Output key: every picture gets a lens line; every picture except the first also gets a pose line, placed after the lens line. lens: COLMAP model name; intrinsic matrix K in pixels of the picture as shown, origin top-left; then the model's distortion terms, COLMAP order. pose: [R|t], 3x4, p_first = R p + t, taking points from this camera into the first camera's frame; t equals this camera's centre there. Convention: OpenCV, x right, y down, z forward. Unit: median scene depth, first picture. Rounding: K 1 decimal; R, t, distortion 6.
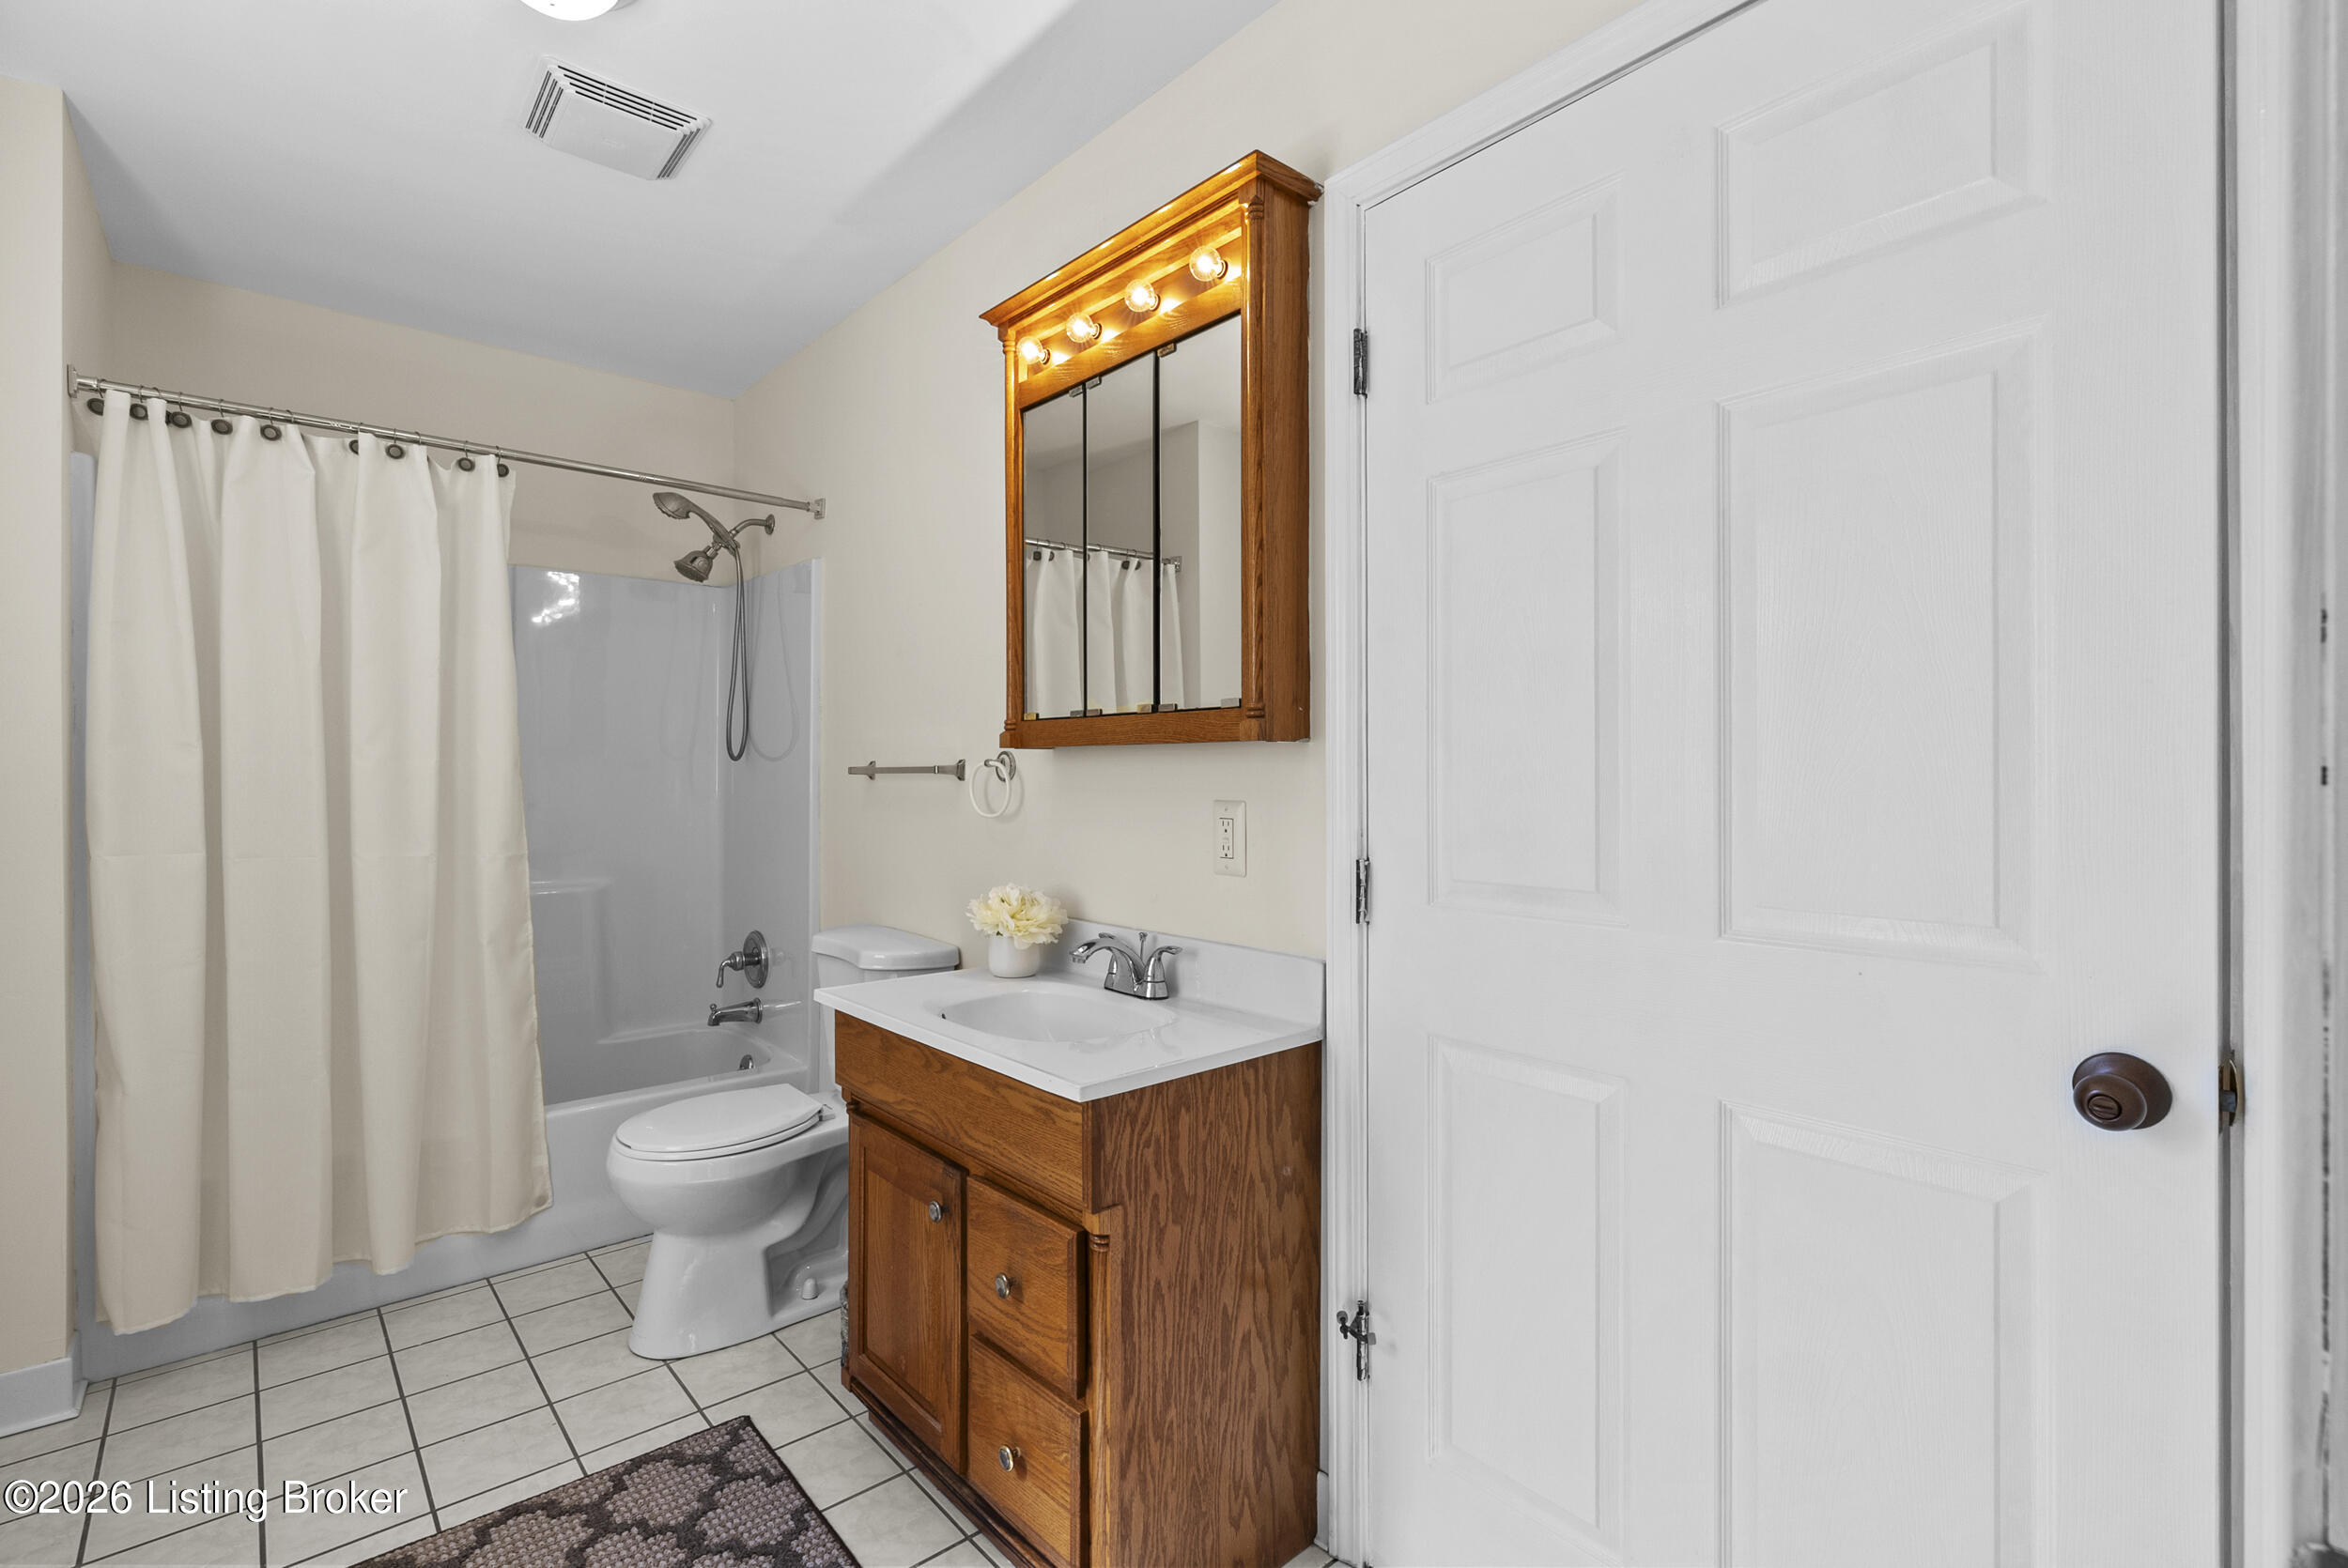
lens RADIAL K [[1061.4, 0, 1182.4], [0, 1061.4, 778.1], [0, 0, 1]] dist [-0.011031, 0.003662]
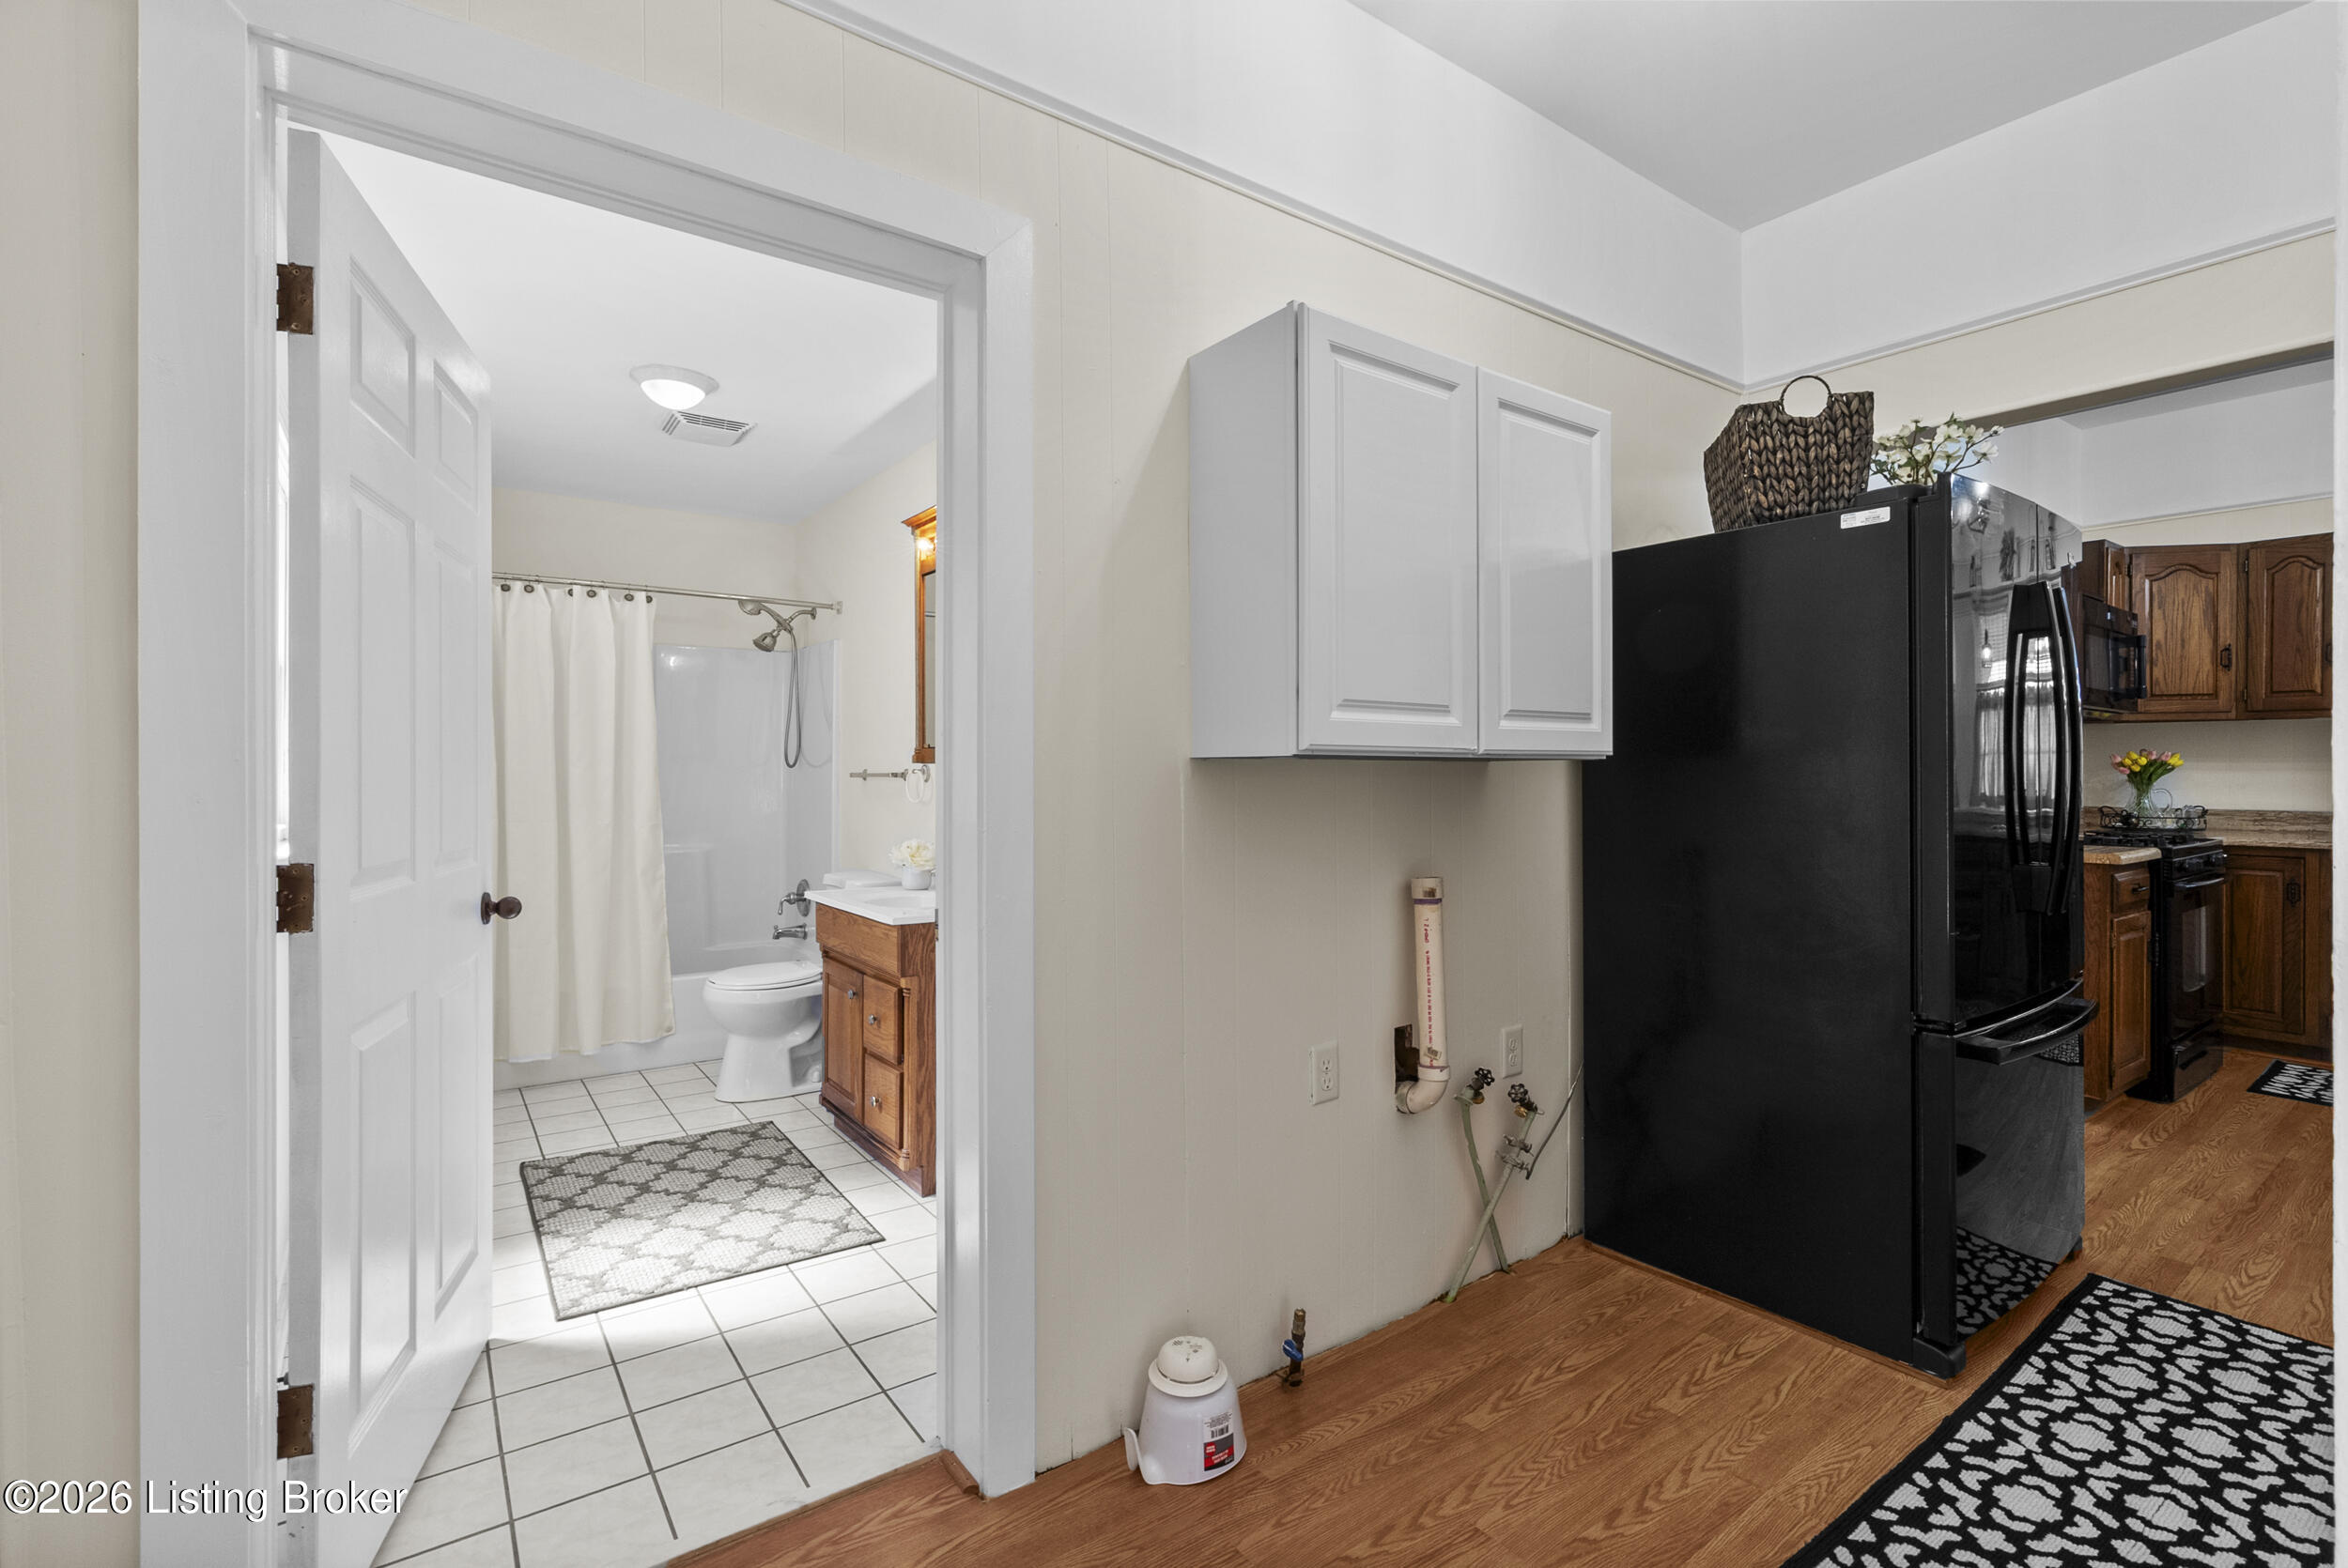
lens RADIAL K [[1061.4, 0, 1176.0], [0, 1061.4, 777.5], [0, 0, 1]] dist [-0.011031, 0.003662]
pose [[0.994559, 0.002933, -0.104132, 0.450188], [-0.002996, 0.999995, -0.000455, -0.005437], [0.104130, 0.000765, 0.994563, -0.721047]]
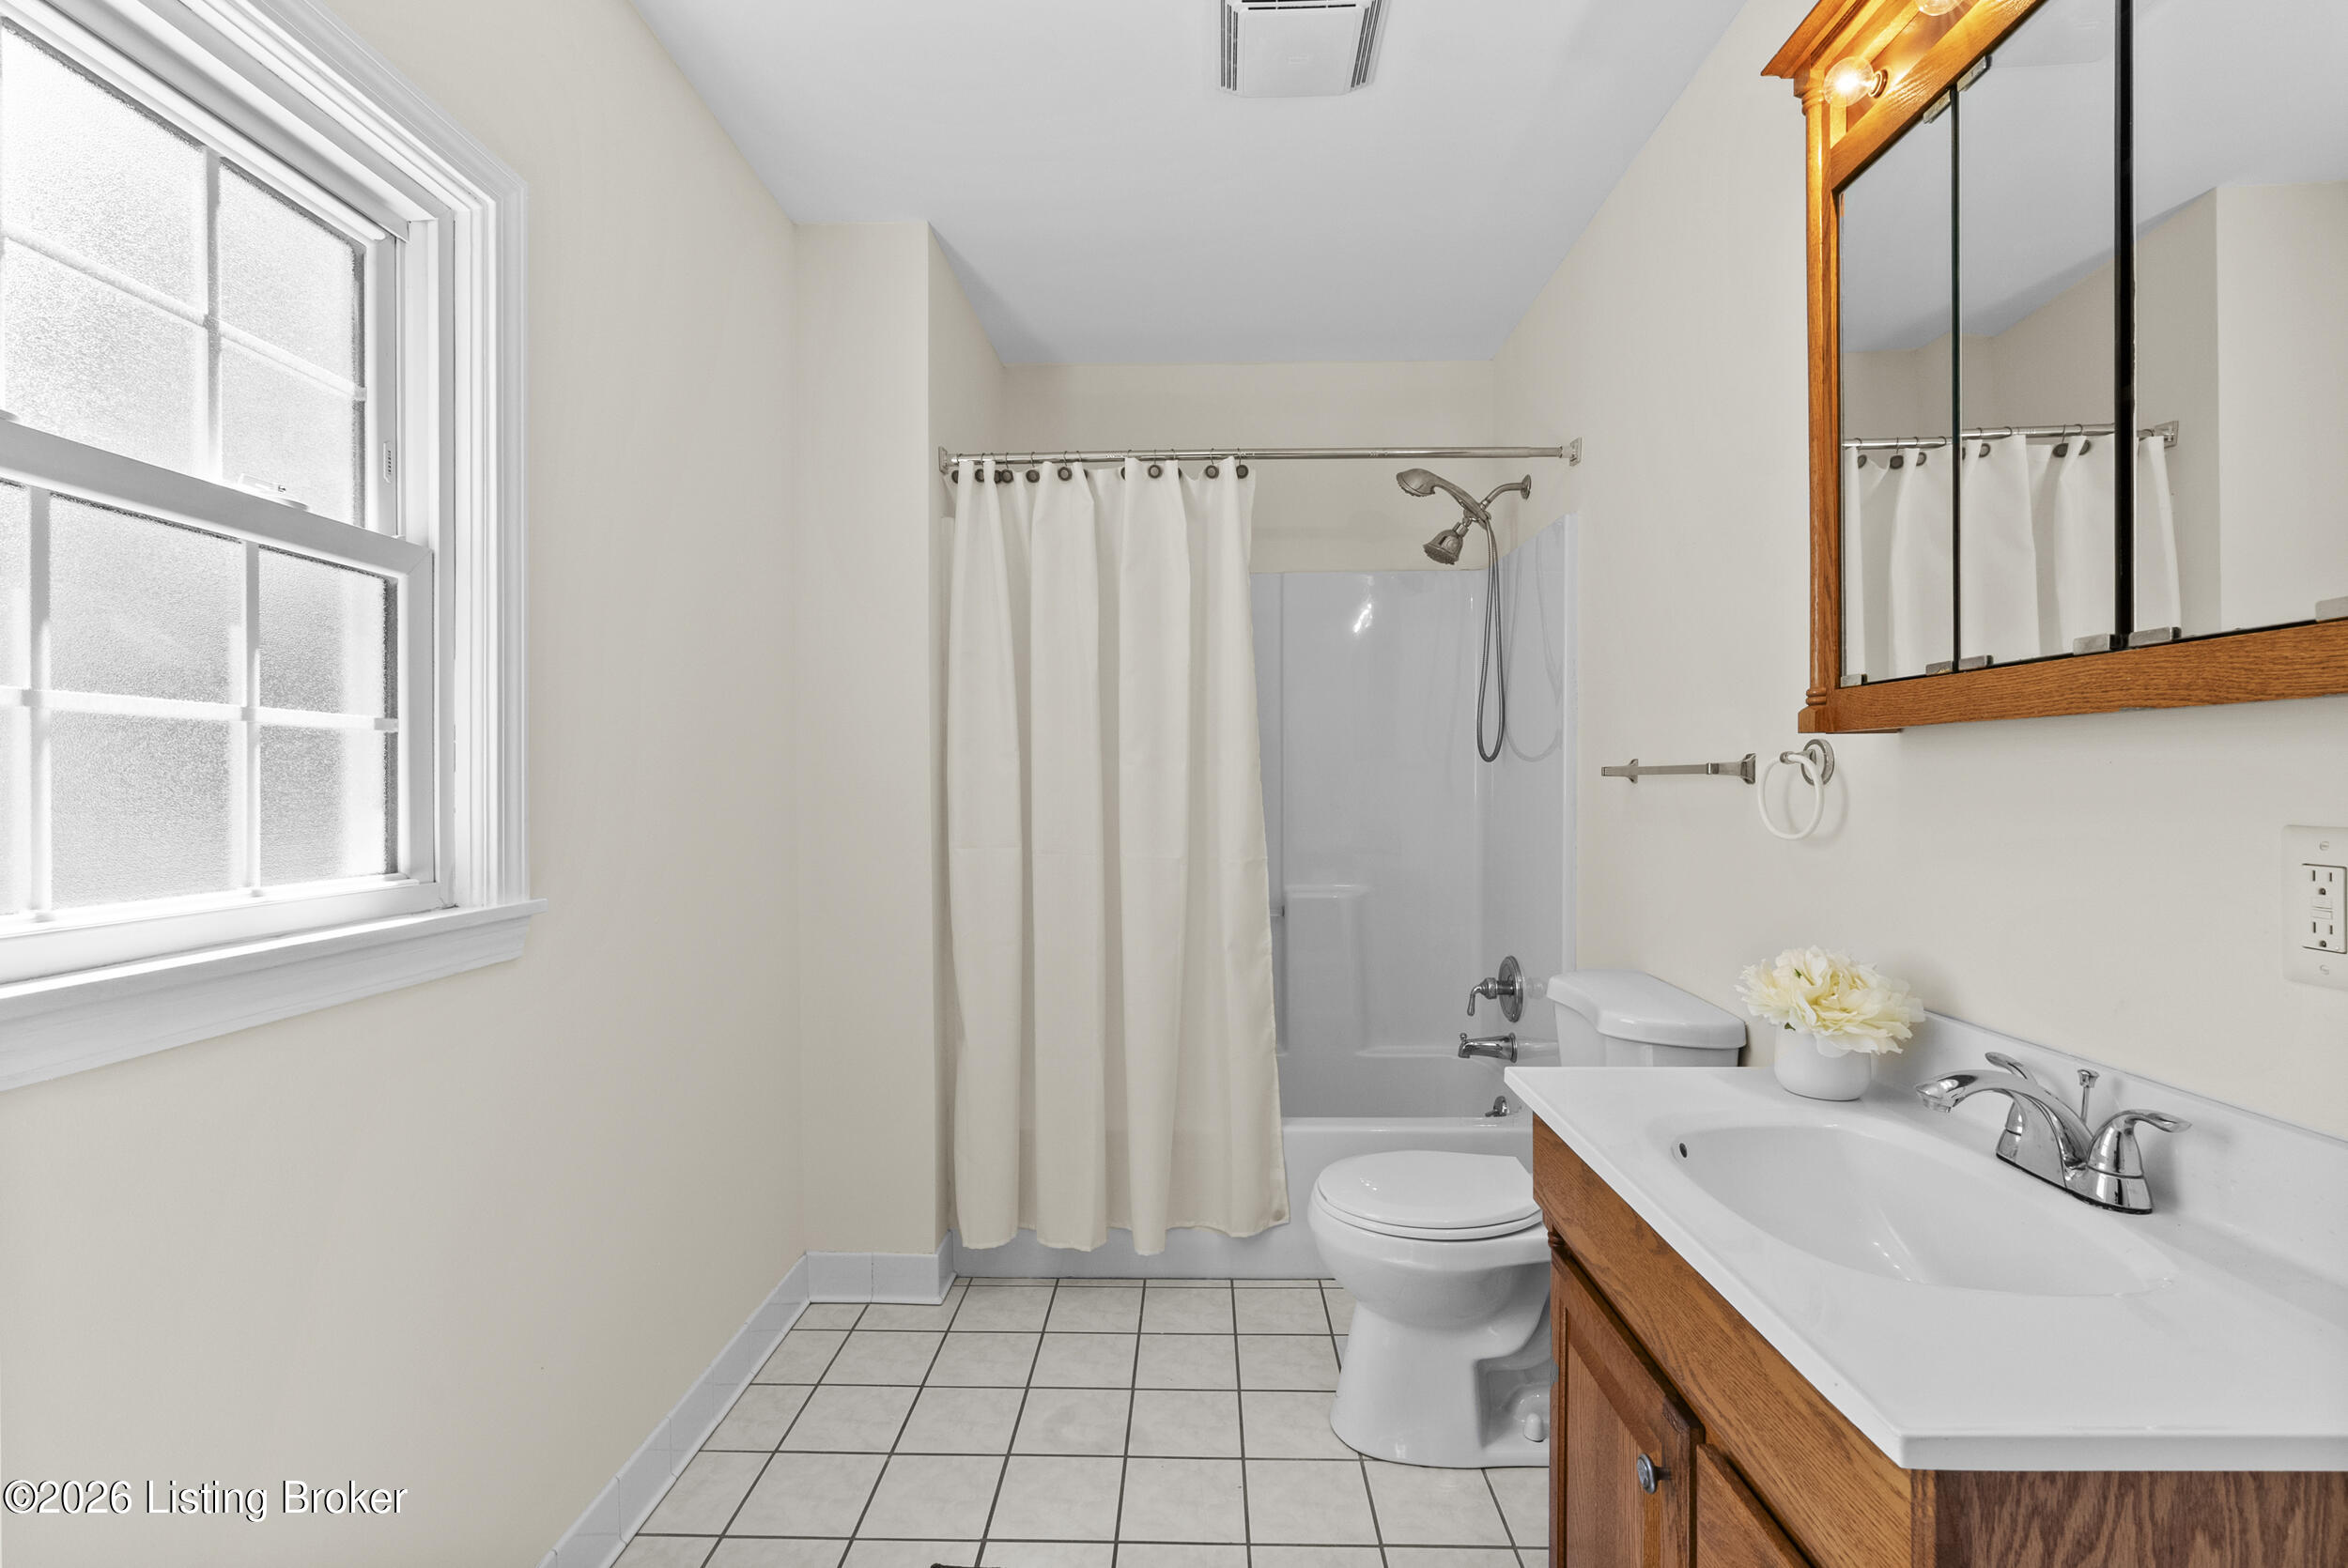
lens RADIAL K [[1061.4, 0, 1176.2], [0, 1061.4, 790.4], [0, 0, 1]] dist [-0.011031, 0.003662]
pose [[0.727562, 0.002709, -0.686036, -0.006613], [0.003318, 0.999967, 0.007468, 0.000108], [0.686034, -0.007709, 0.727529, 0.271629]]
